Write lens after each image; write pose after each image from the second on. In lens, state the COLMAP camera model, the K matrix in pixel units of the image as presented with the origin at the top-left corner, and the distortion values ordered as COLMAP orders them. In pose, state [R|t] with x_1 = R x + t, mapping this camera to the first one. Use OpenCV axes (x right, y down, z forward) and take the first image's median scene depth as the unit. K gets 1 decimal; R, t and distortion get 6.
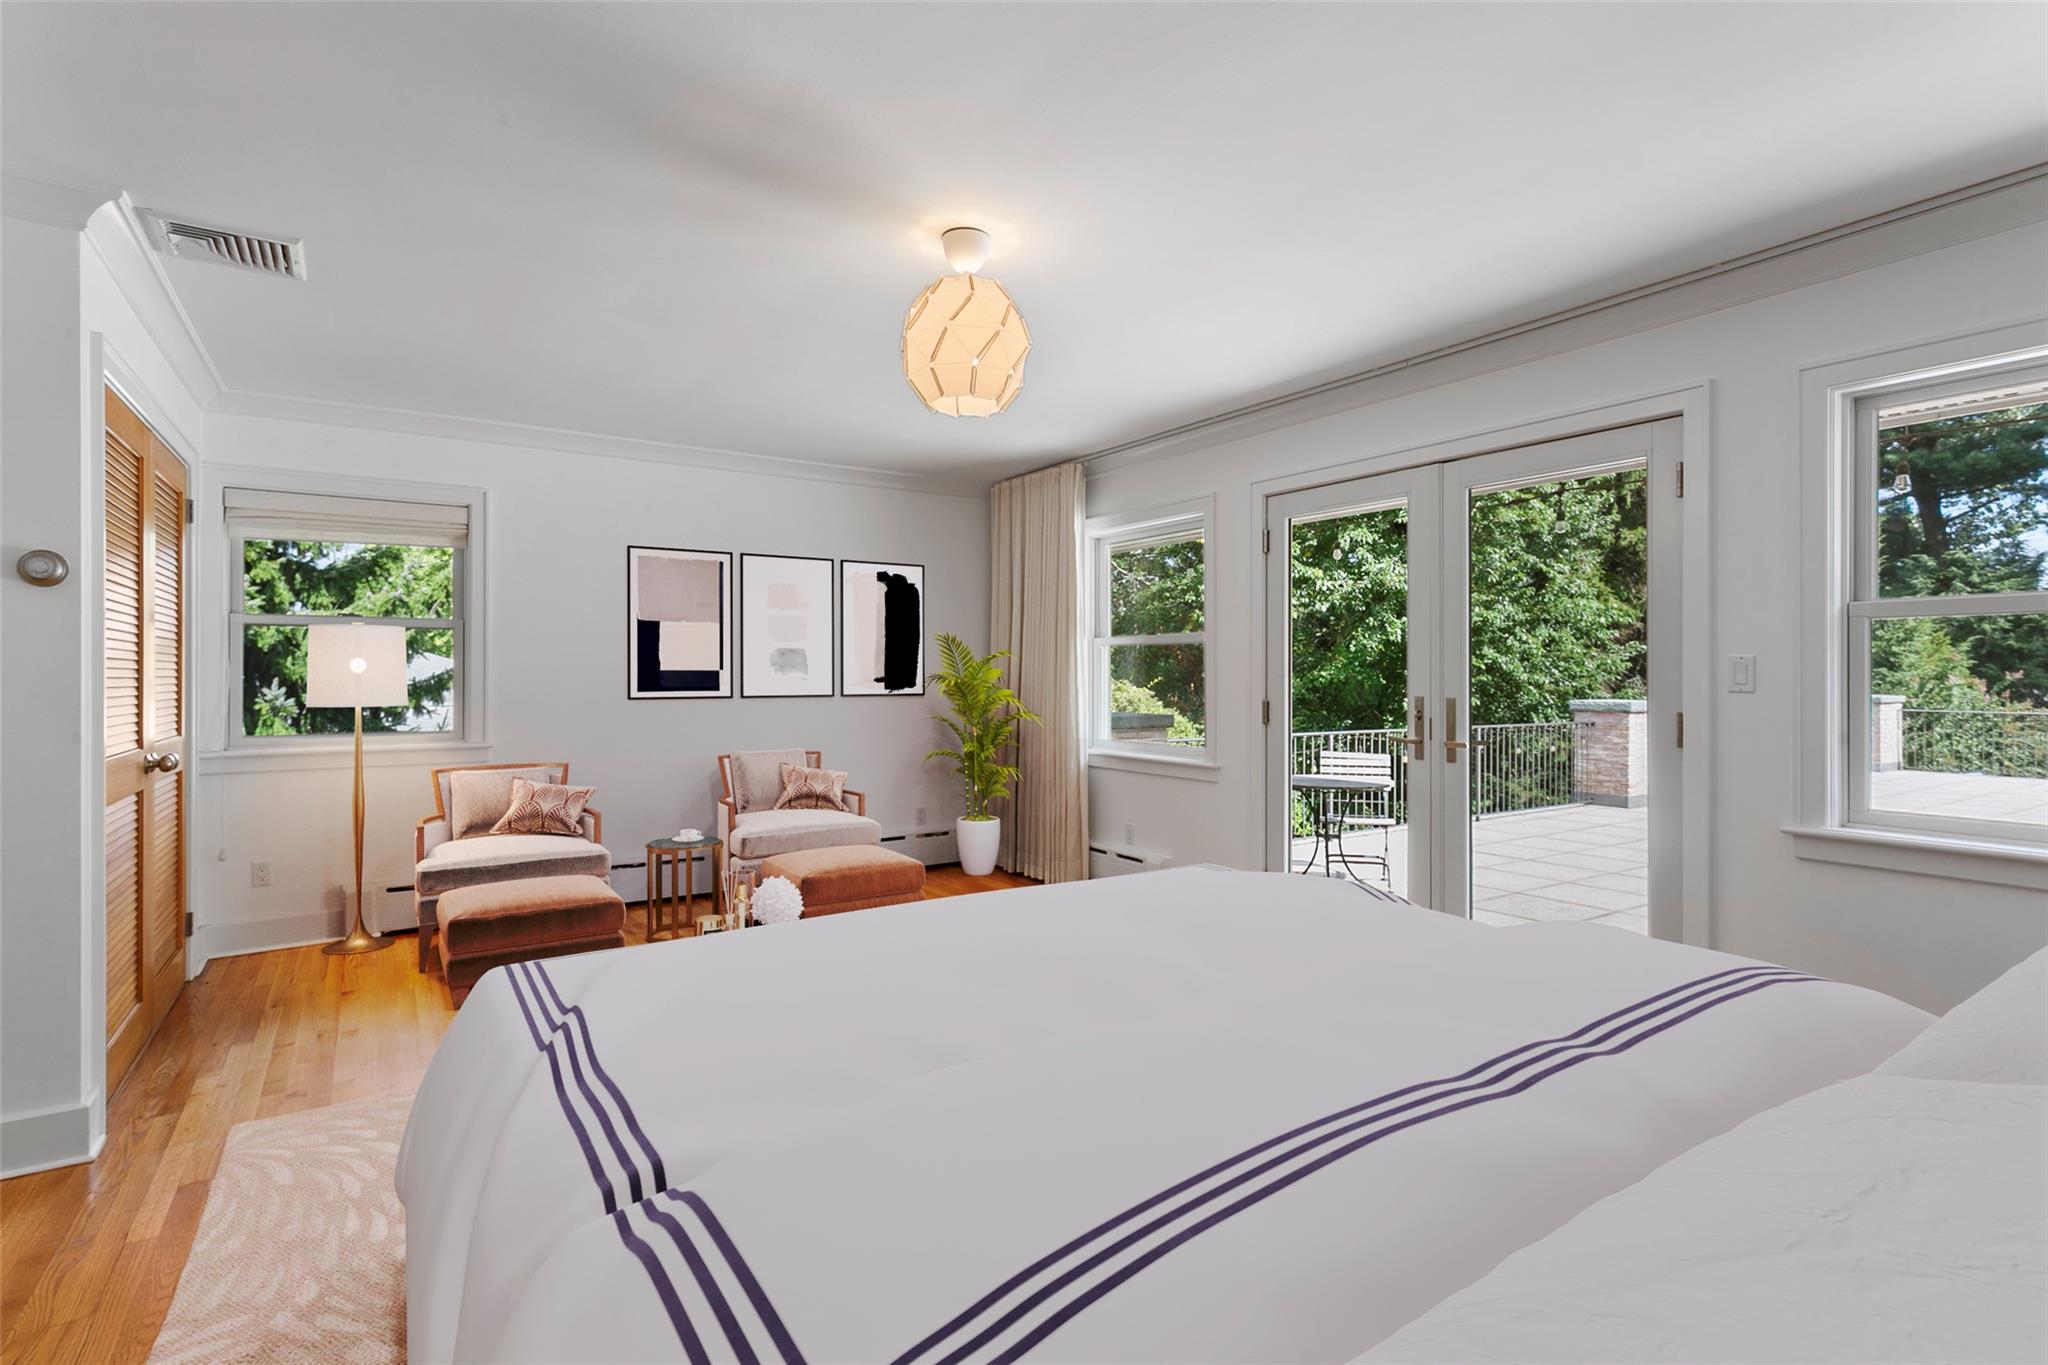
lens RADIAL K [[979.0, 0, 1113.7], [0, 979.0, 669.9], [0, 0, 1]] dist [0.001144, 0.000318]
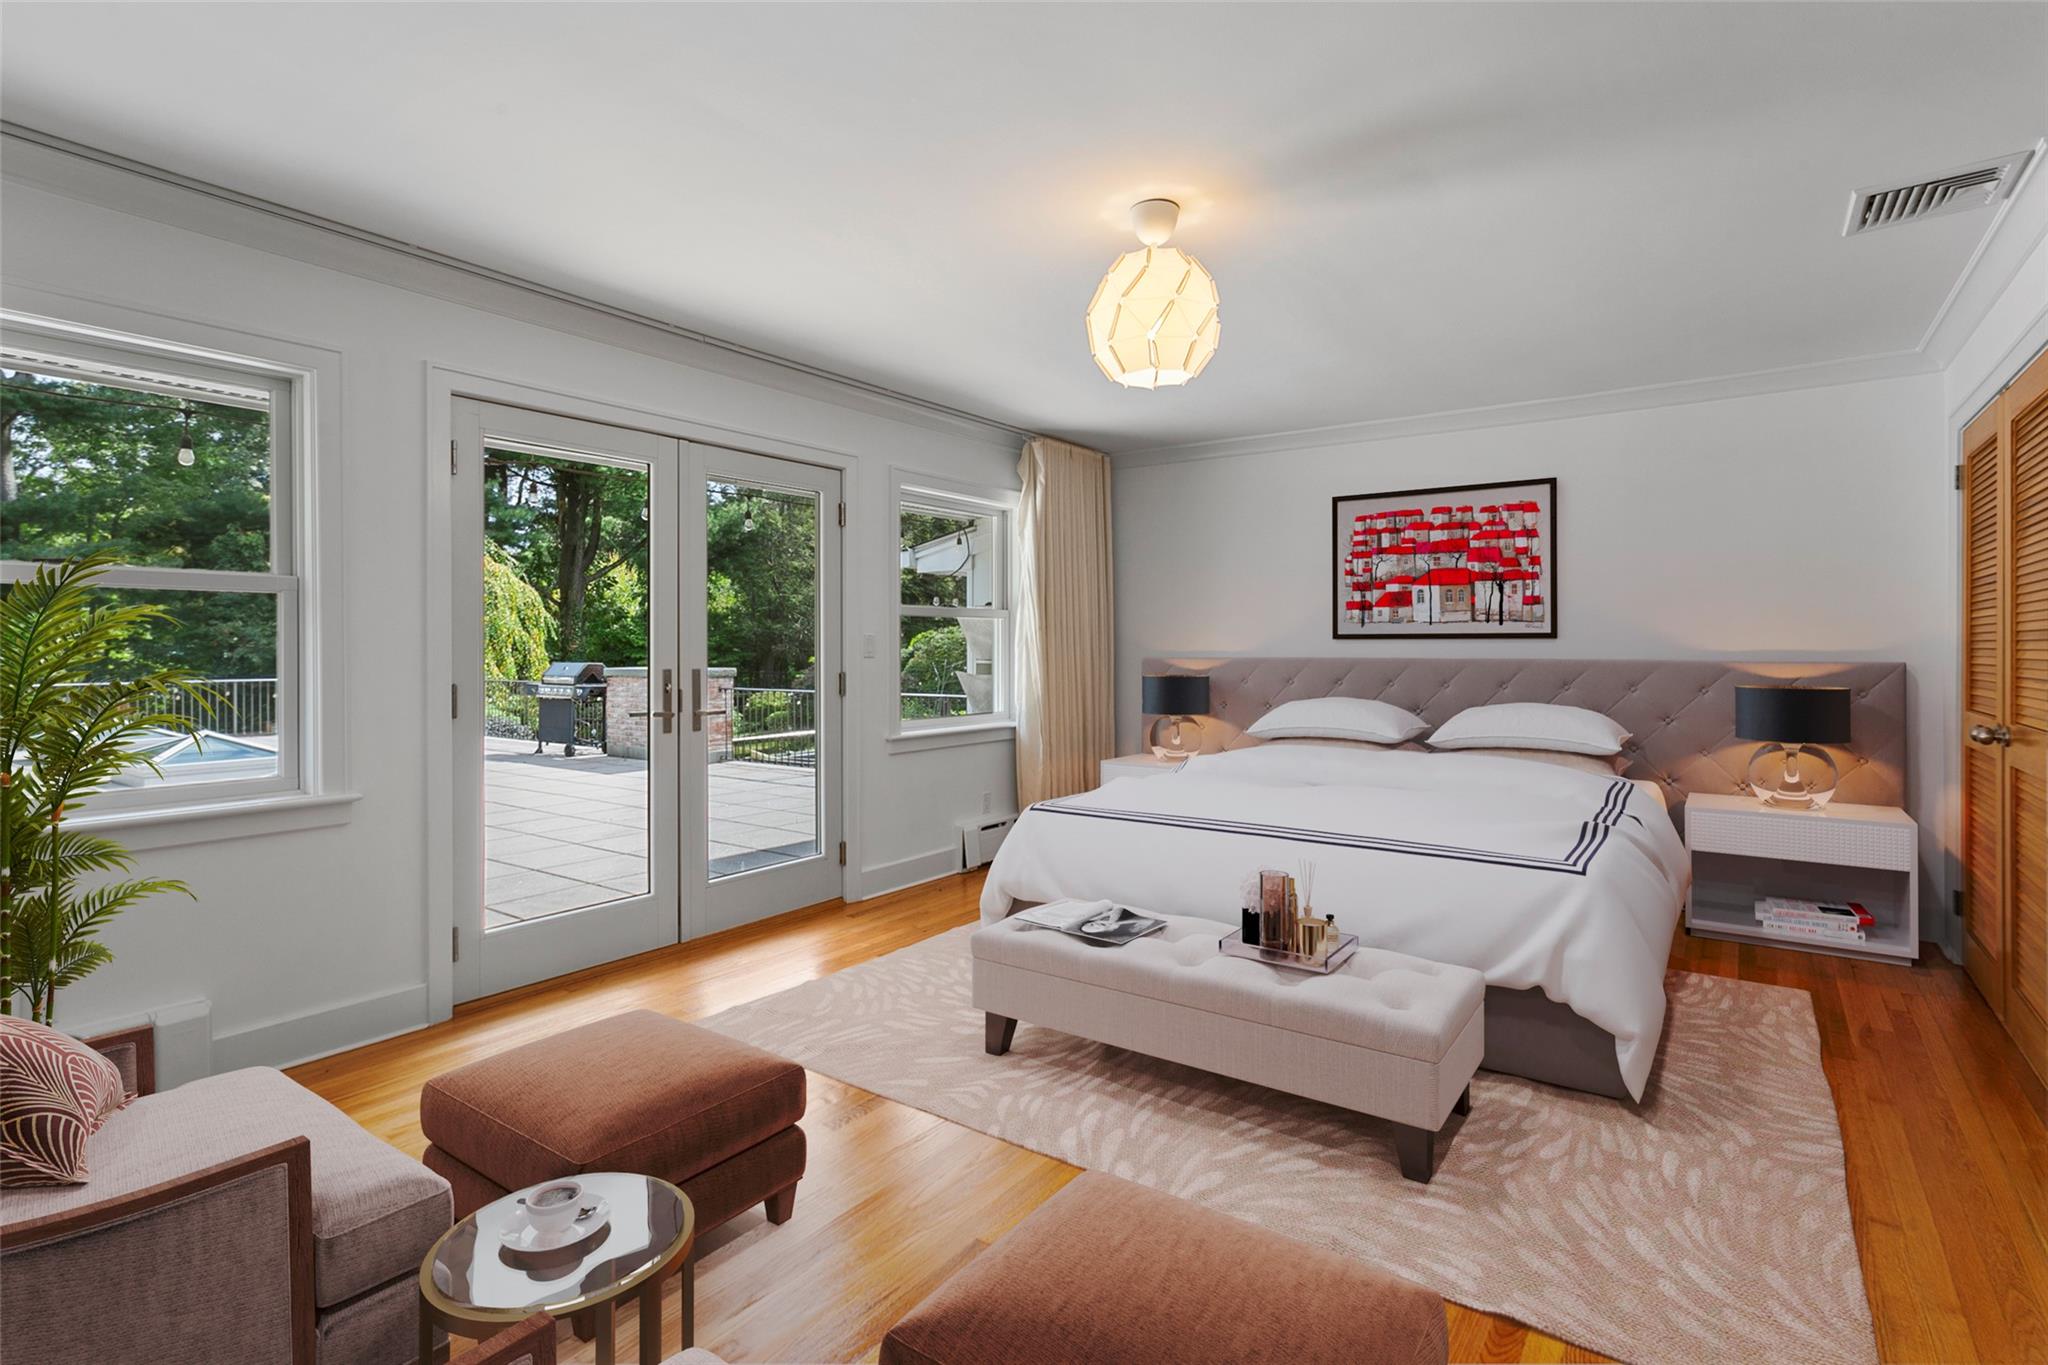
lens RADIAL K [[991.6, 0, 1019.1], [0, 991.6, 659.7], [0, 0, 1]] dist [0.000059, -0.000343]
pose [[-0.299565, -0.008299, 0.954040, -0.838075], [0.000085, 0.999962, 0.008725, 0.009605], [-0.954076, 0.002695, -0.299553, 1.071644]]
